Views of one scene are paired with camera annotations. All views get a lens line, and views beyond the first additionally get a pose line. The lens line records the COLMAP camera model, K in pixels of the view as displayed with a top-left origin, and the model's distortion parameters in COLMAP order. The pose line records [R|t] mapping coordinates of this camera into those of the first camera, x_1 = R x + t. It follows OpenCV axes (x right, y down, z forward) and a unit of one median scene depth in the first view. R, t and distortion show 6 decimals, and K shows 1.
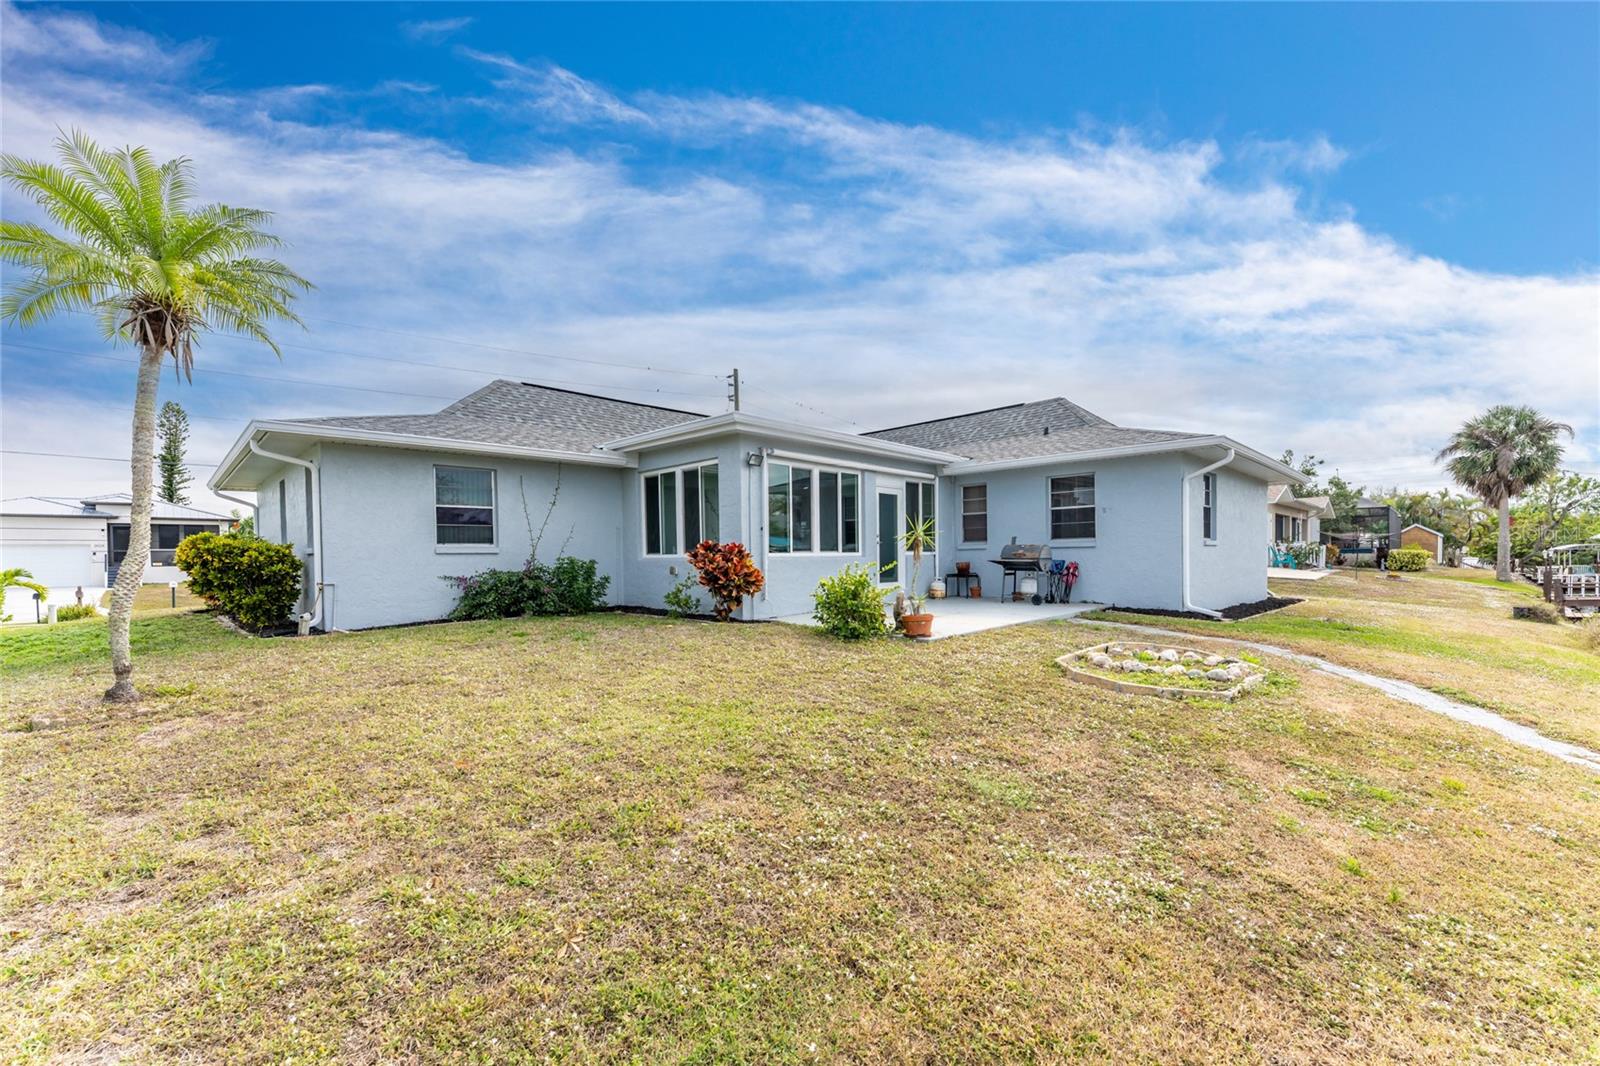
lens RADIAL K [[641.9, 0, 804.2], [0, 641.9, 564.8], [0, 0, 1]] dist [0.002258, -0.001362]
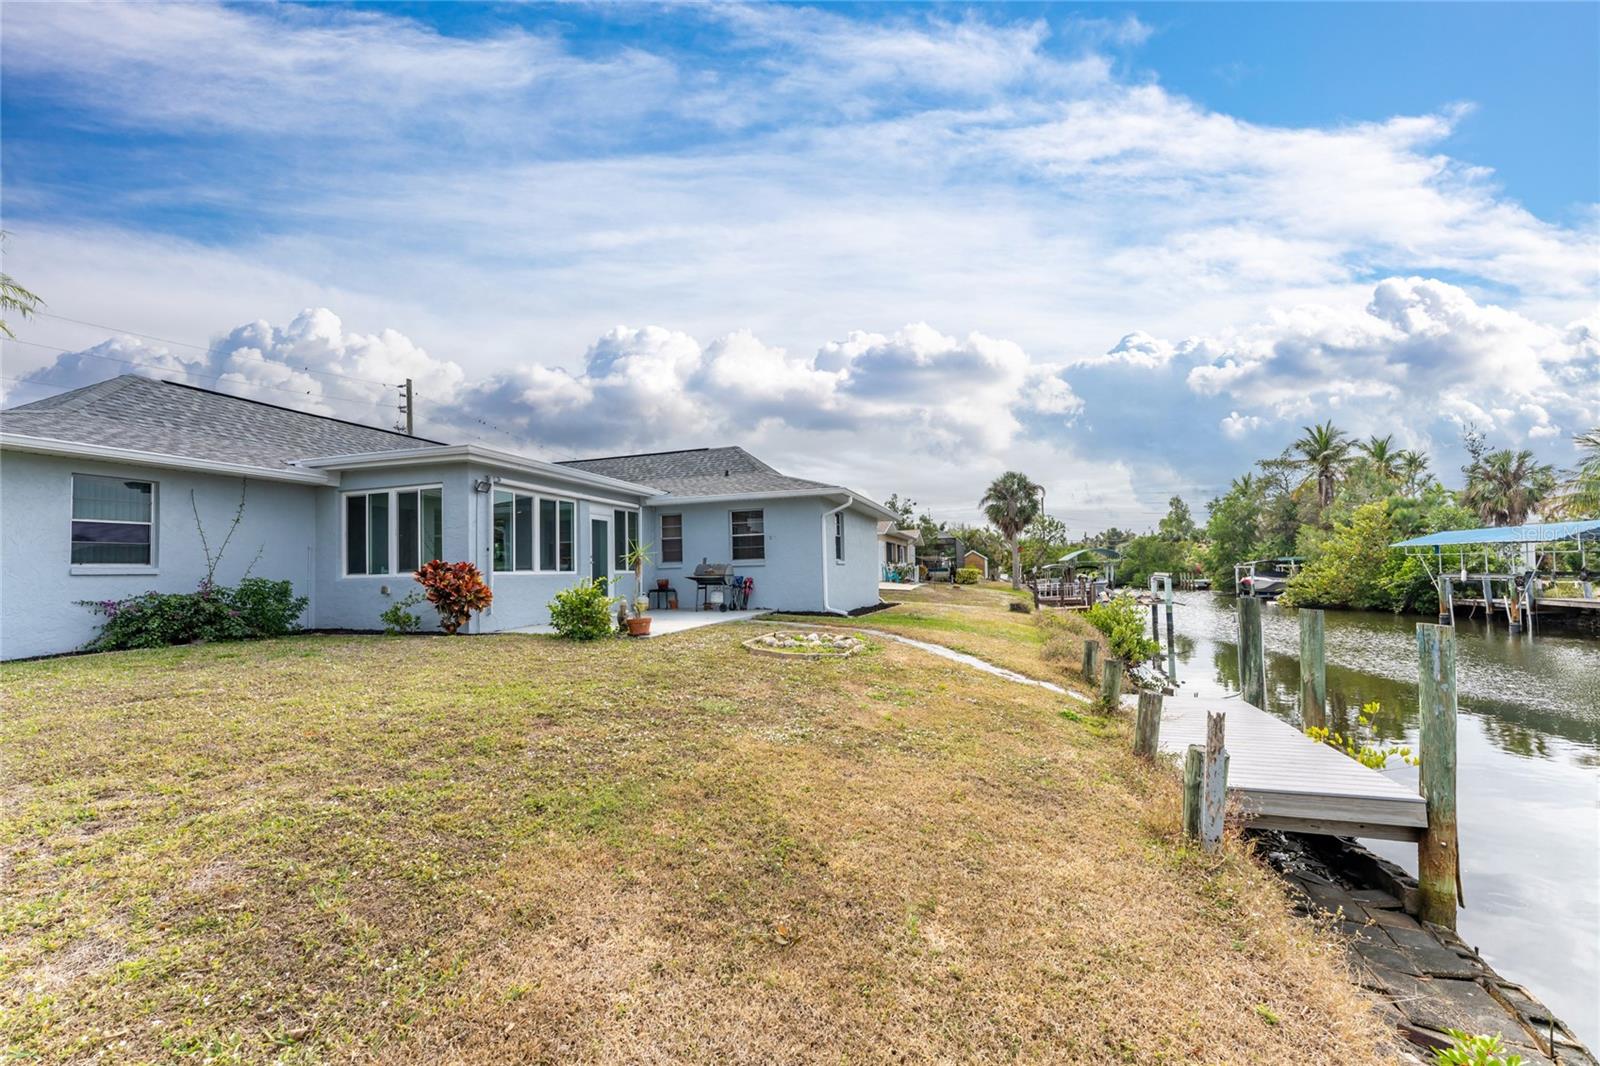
lens RADIAL K [[641.9, 0, 791.9], [0, 641.9, 542.6], [0, 0, 1]] dist [0.002258, -0.001362]
pose [[0.890528, 0.012698, 0.454752, -0.090345], [0.019545, 0.997620, -0.066130, 0.013142], [-0.454509, 0.067779, 0.888160, -0.184520]]
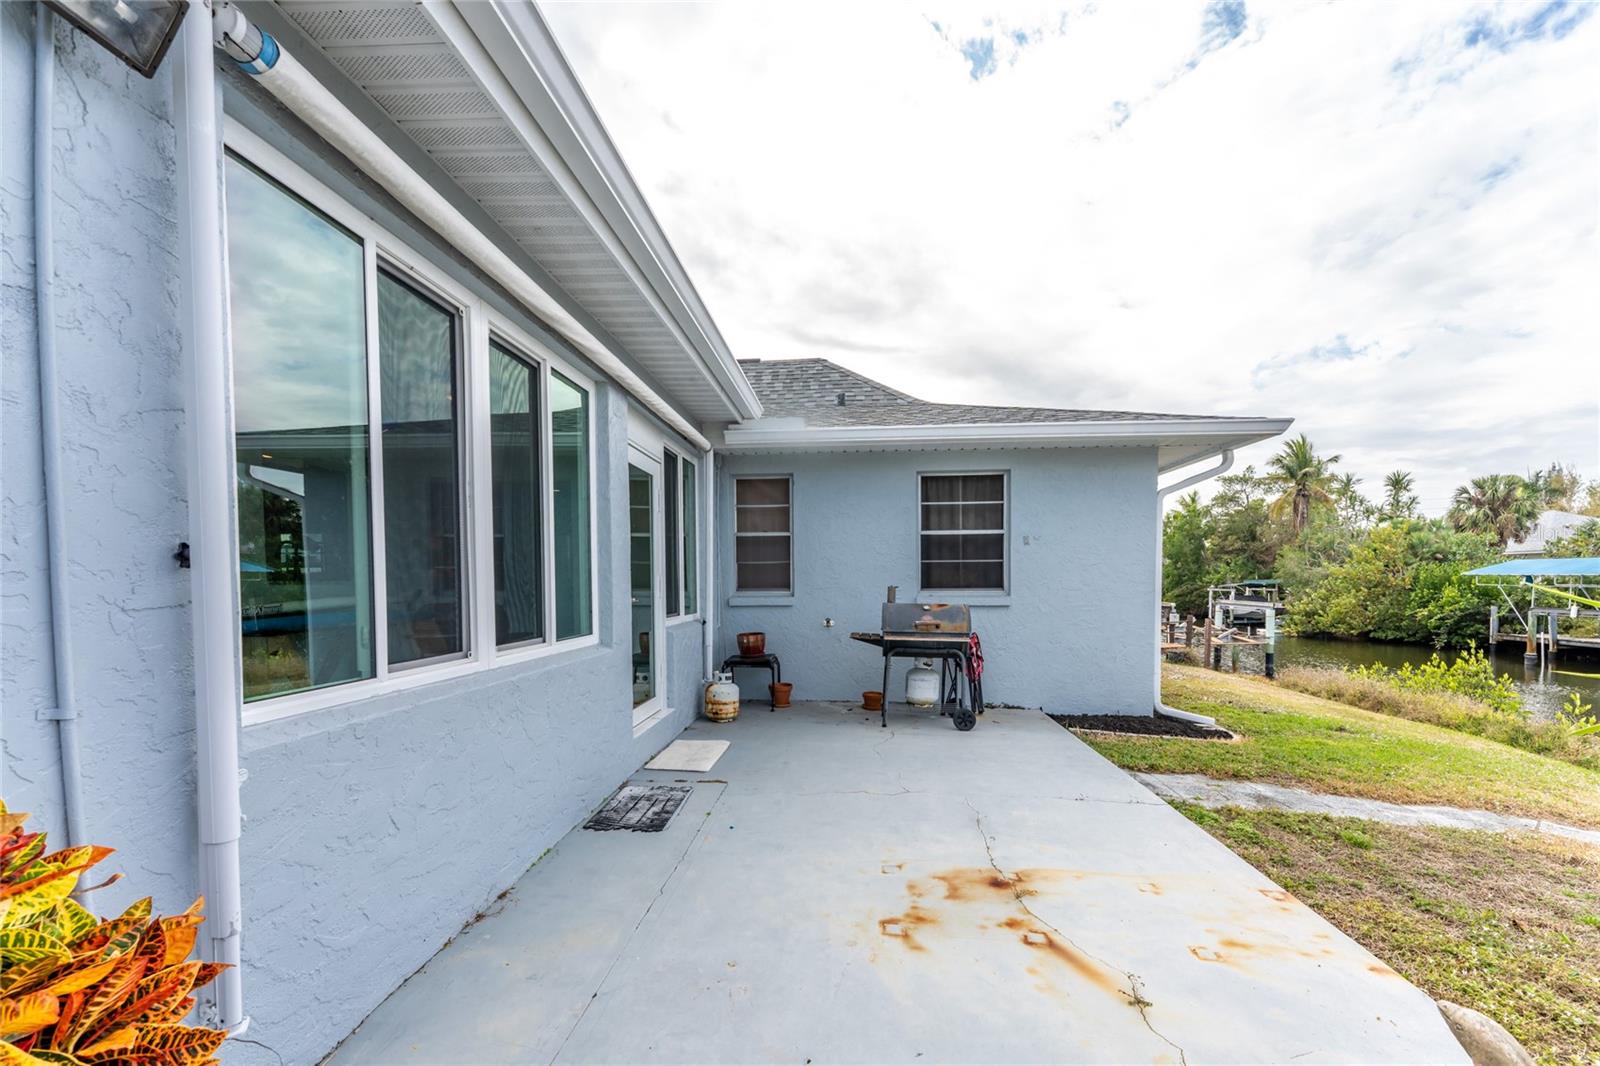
lens RADIAL K [[641.9, 0, 785.5], [0, 641.9, 601.0], [0, 0, 1]] dist [0.002258, -0.001362]
pose [[0.771977, -0.013011, 0.635517, -0.046550], [0.002749, 0.999849, 0.017132, -0.042534], [-0.635644, -0.011479, 0.771897, 0.704512]]
